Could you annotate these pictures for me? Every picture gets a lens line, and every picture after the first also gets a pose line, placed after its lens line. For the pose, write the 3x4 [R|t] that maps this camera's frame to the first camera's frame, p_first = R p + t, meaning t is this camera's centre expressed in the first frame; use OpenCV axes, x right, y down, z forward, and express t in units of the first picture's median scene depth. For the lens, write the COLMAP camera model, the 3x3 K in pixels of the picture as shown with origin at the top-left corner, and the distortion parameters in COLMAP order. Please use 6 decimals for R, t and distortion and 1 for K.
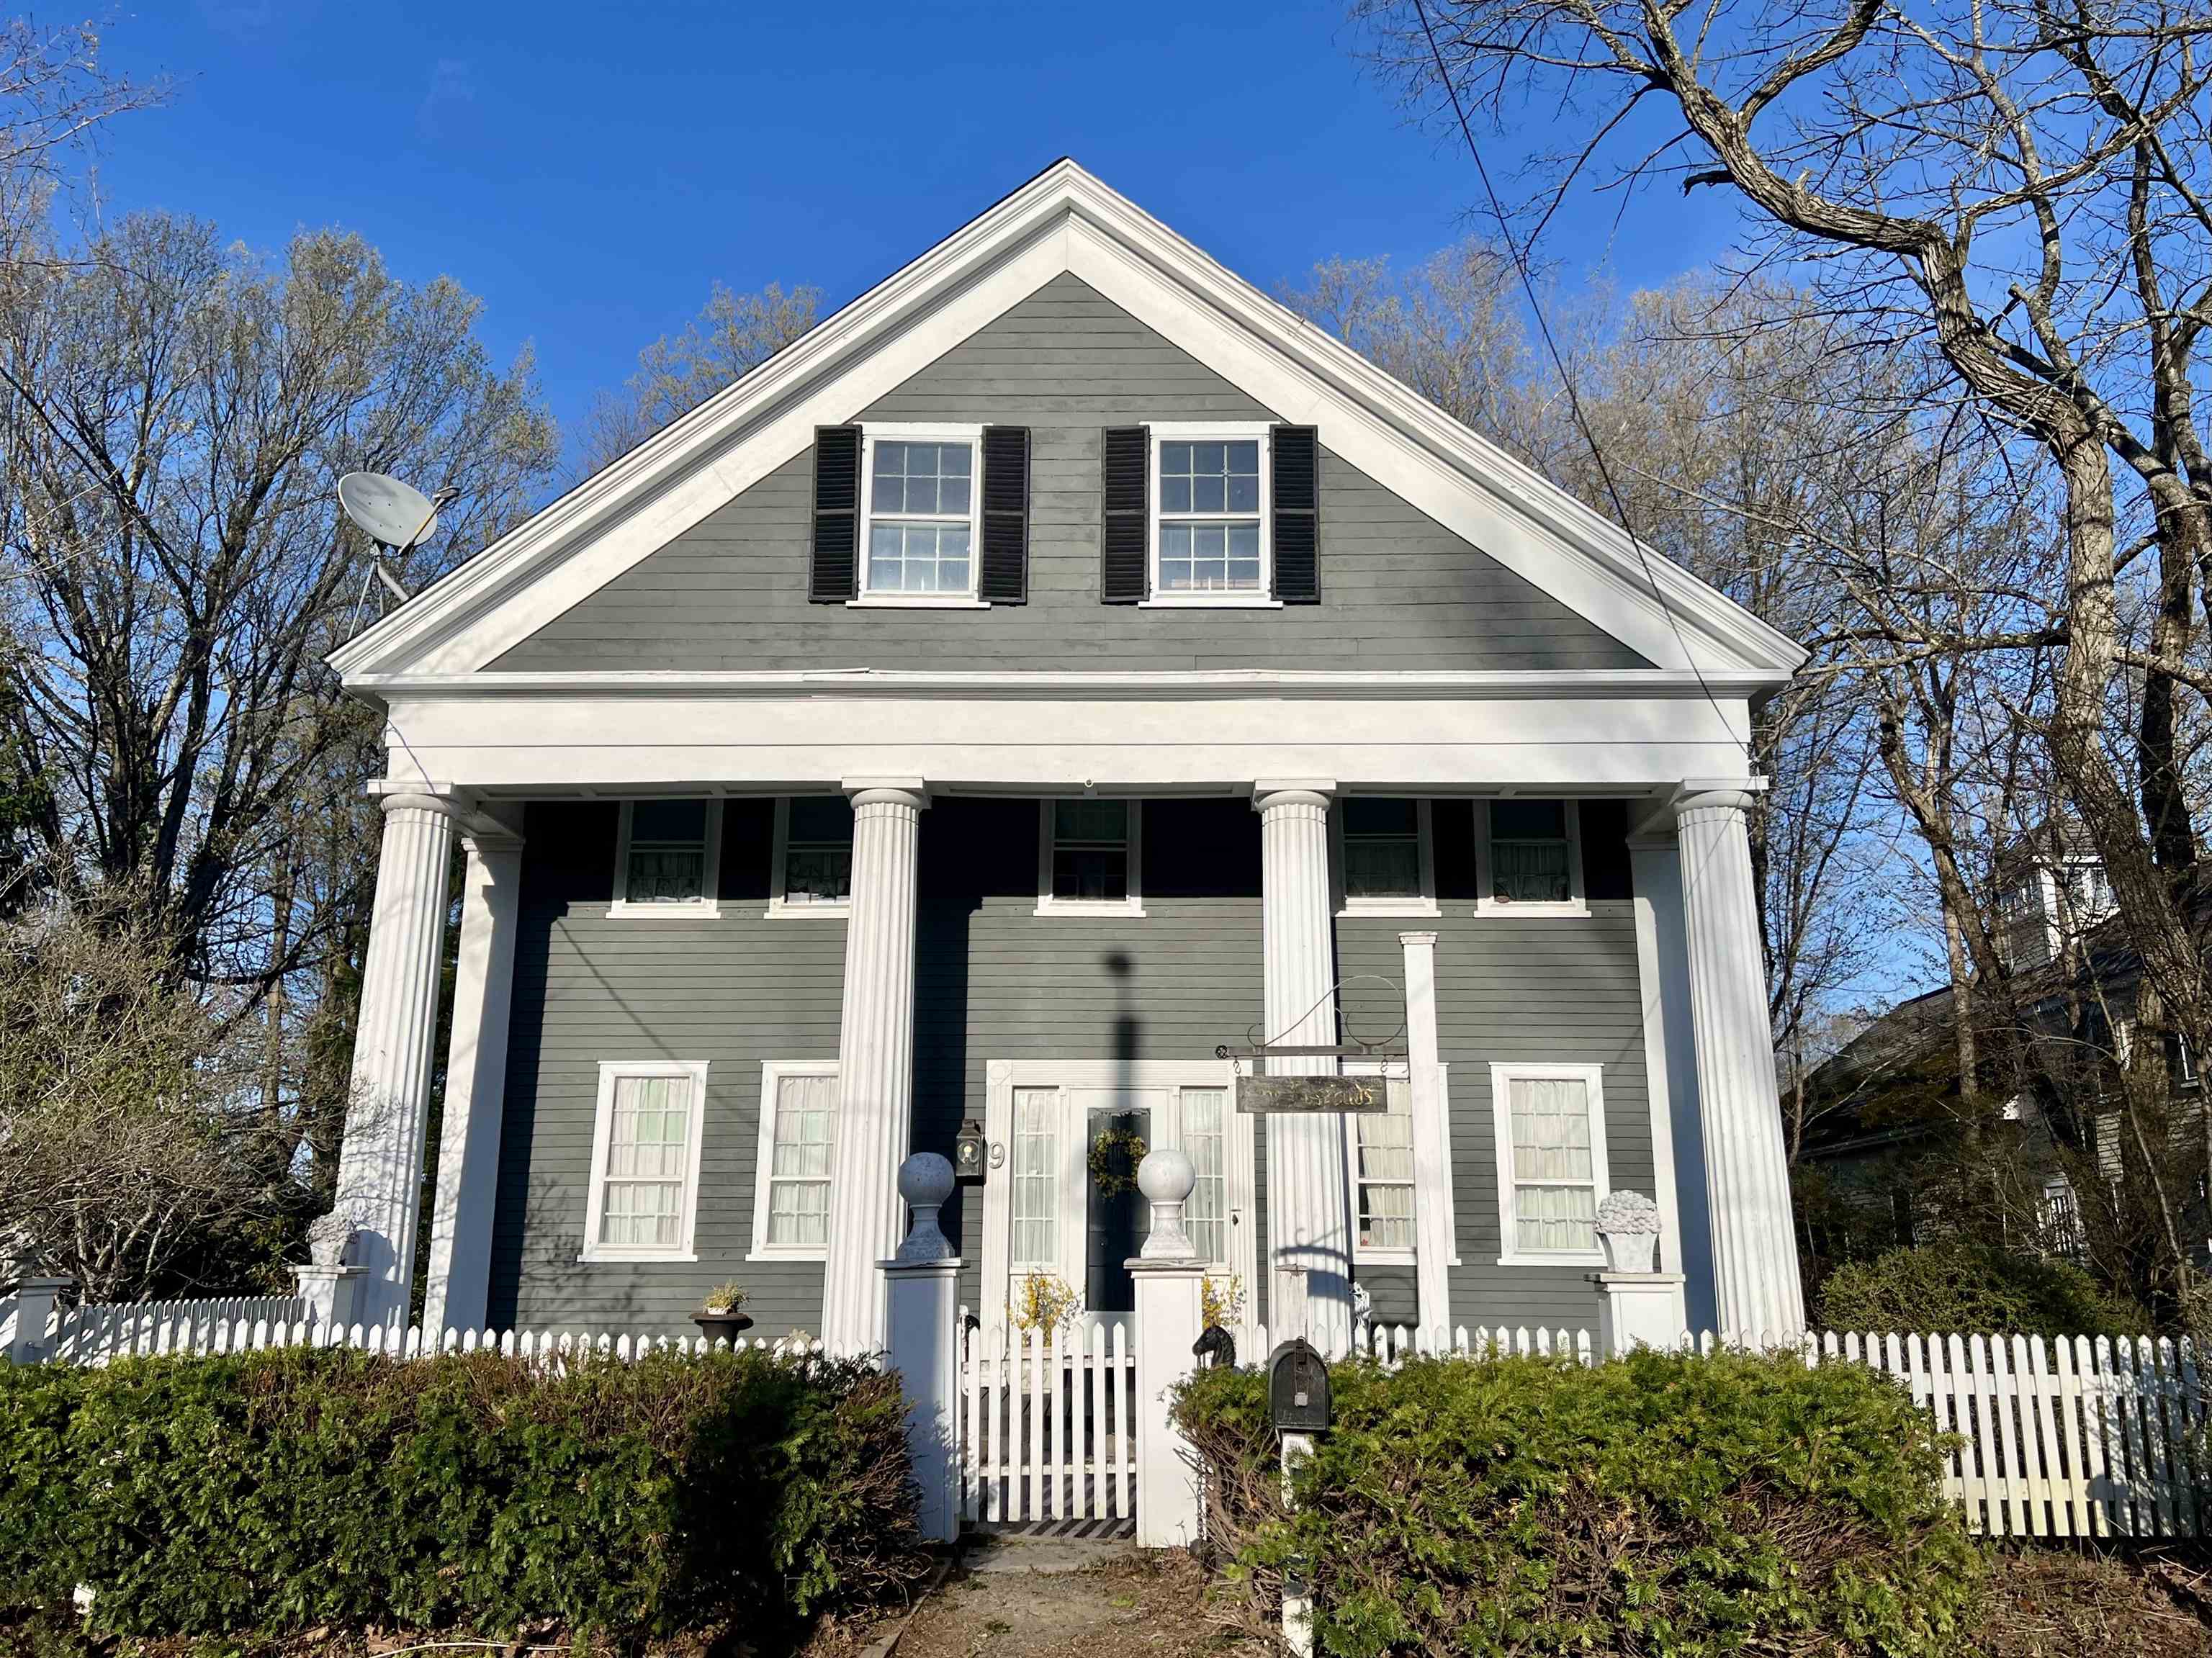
lens RADIAL K [[1796.3, 0, 1149.9], [0, 1796.3, 818.1], [0, 0, 1]] dist [0.059901, -0.003117]
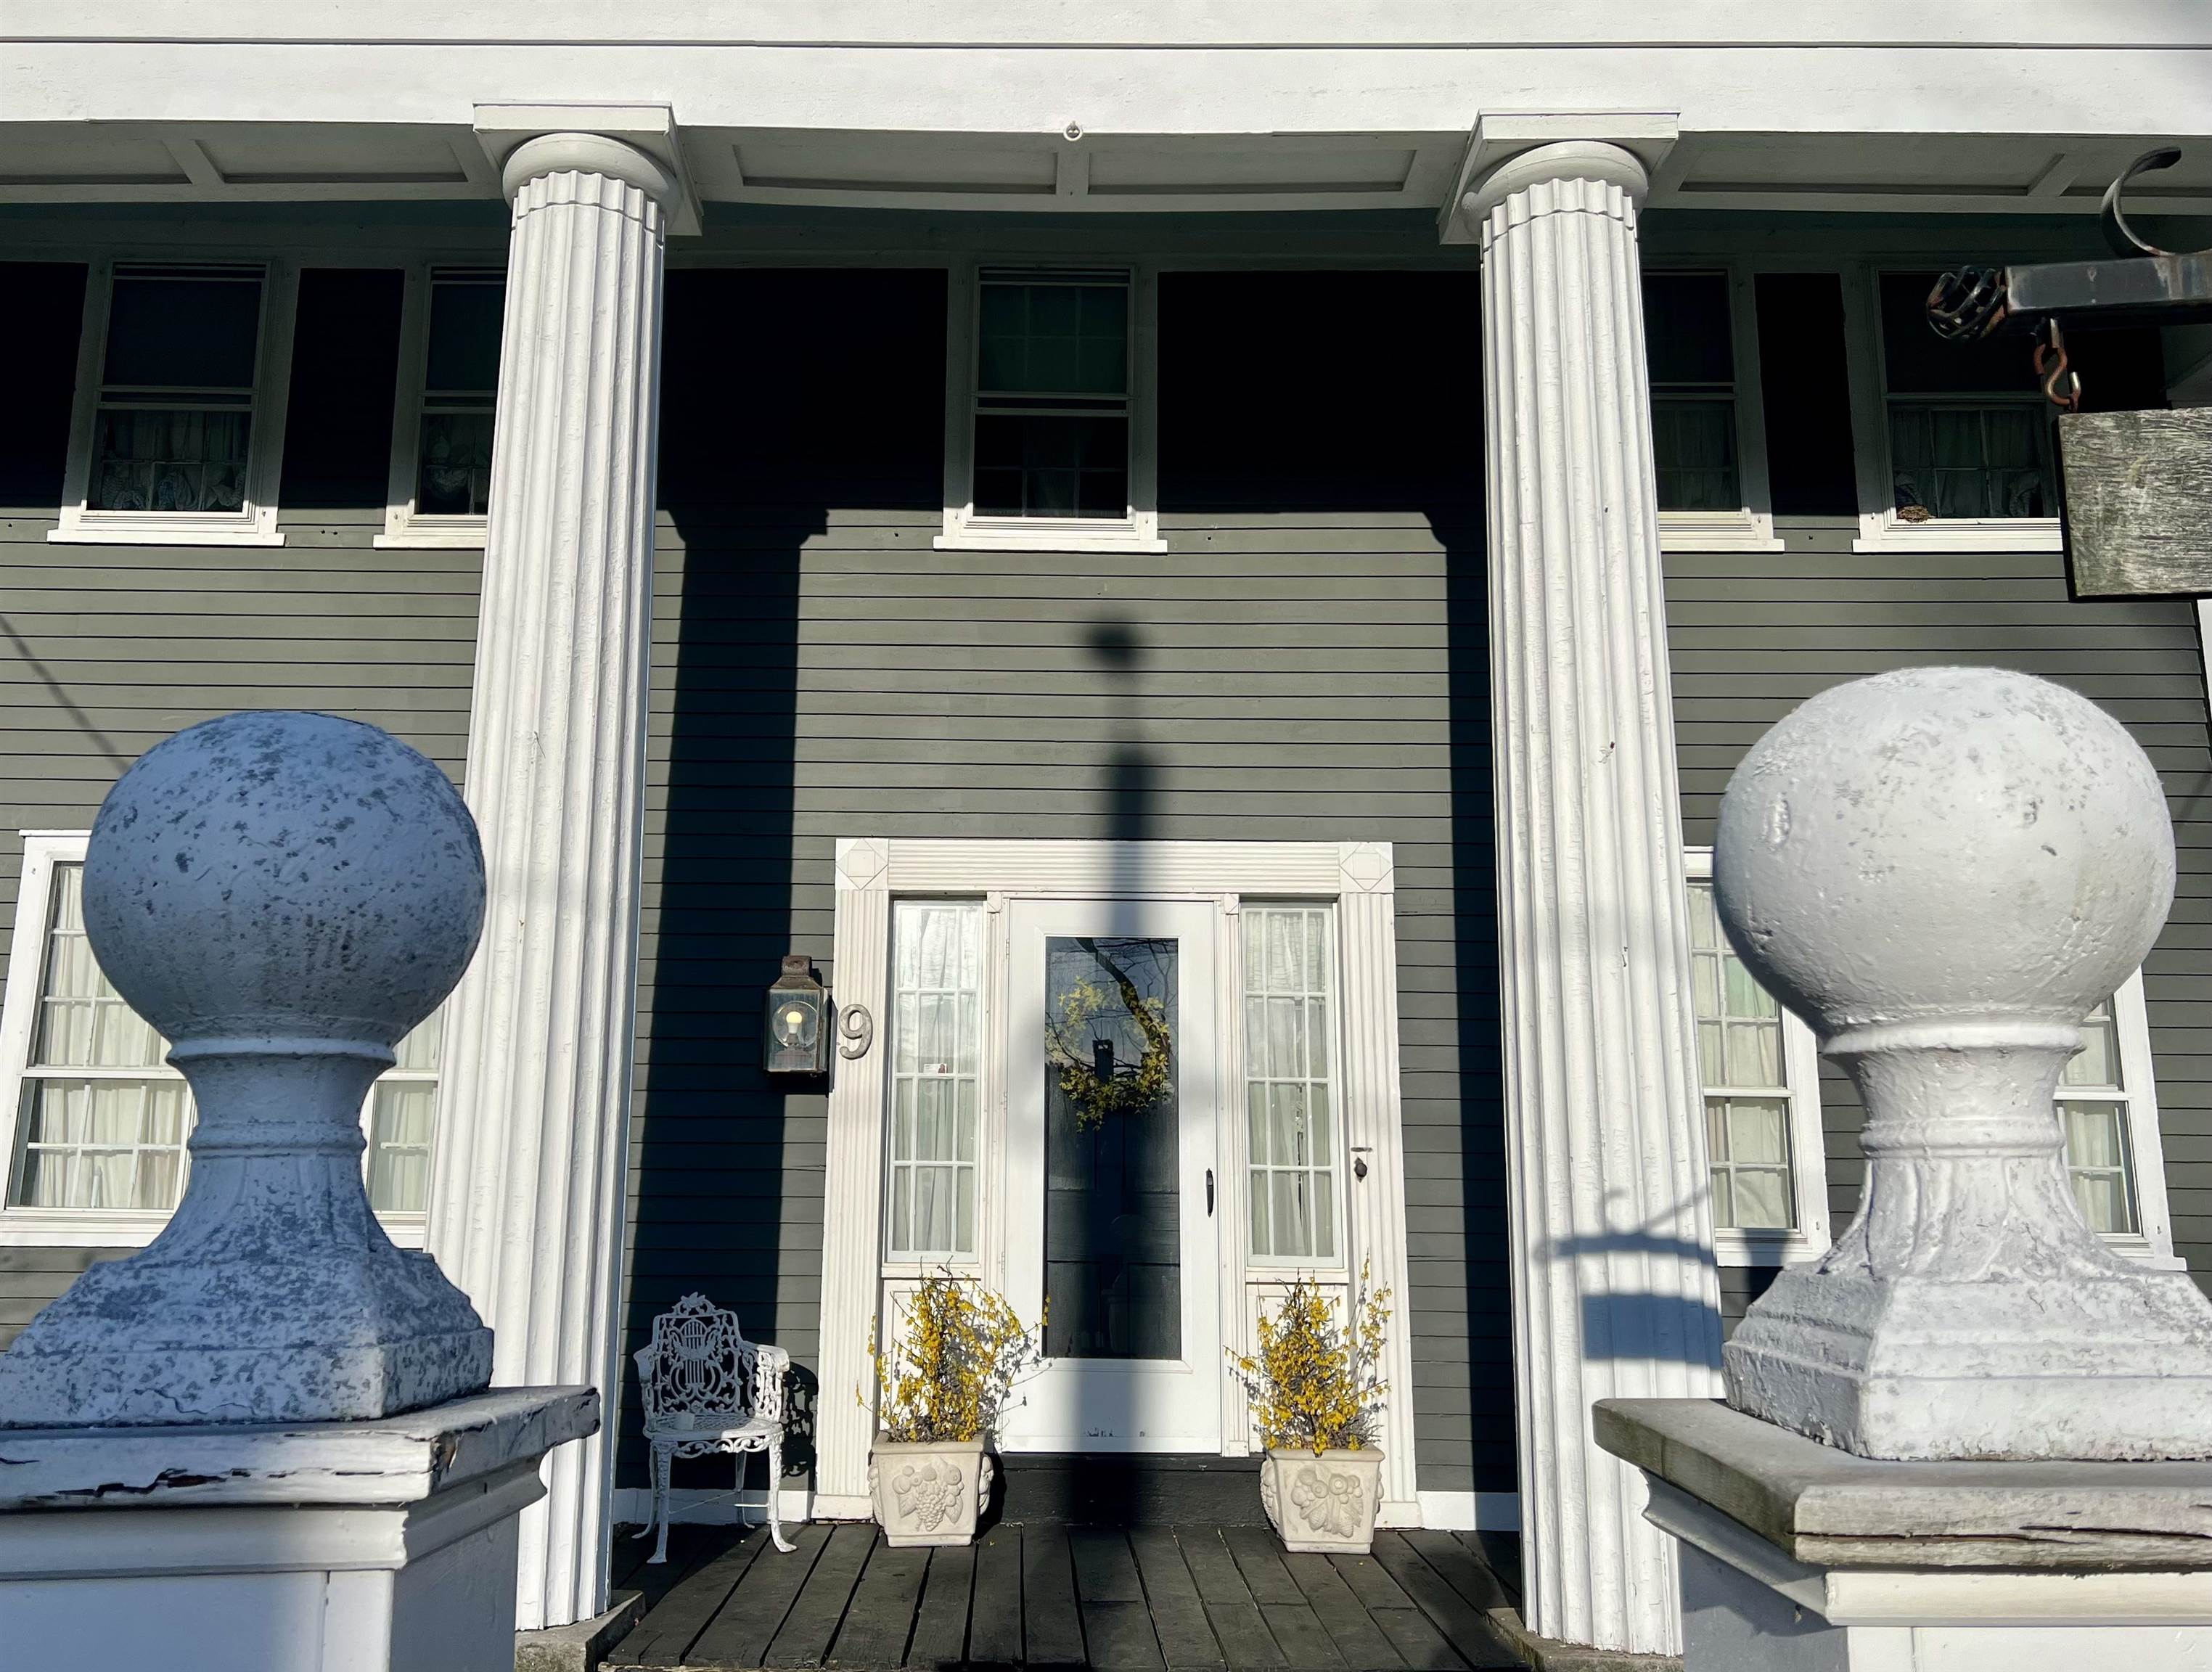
lens RADIAL K [[2301.0, 0, 1106.0], [0, 2301.0, 836.0], [0, 0, 1]] dist [0.099915, -0.382902]
pose [[0.999850, 0.008647, 0.015022, -0.027955], [-0.009752, 0.997131, 0.075061, 0.087433], [-0.014330, -0.075196, 0.997066, 0.387403]]
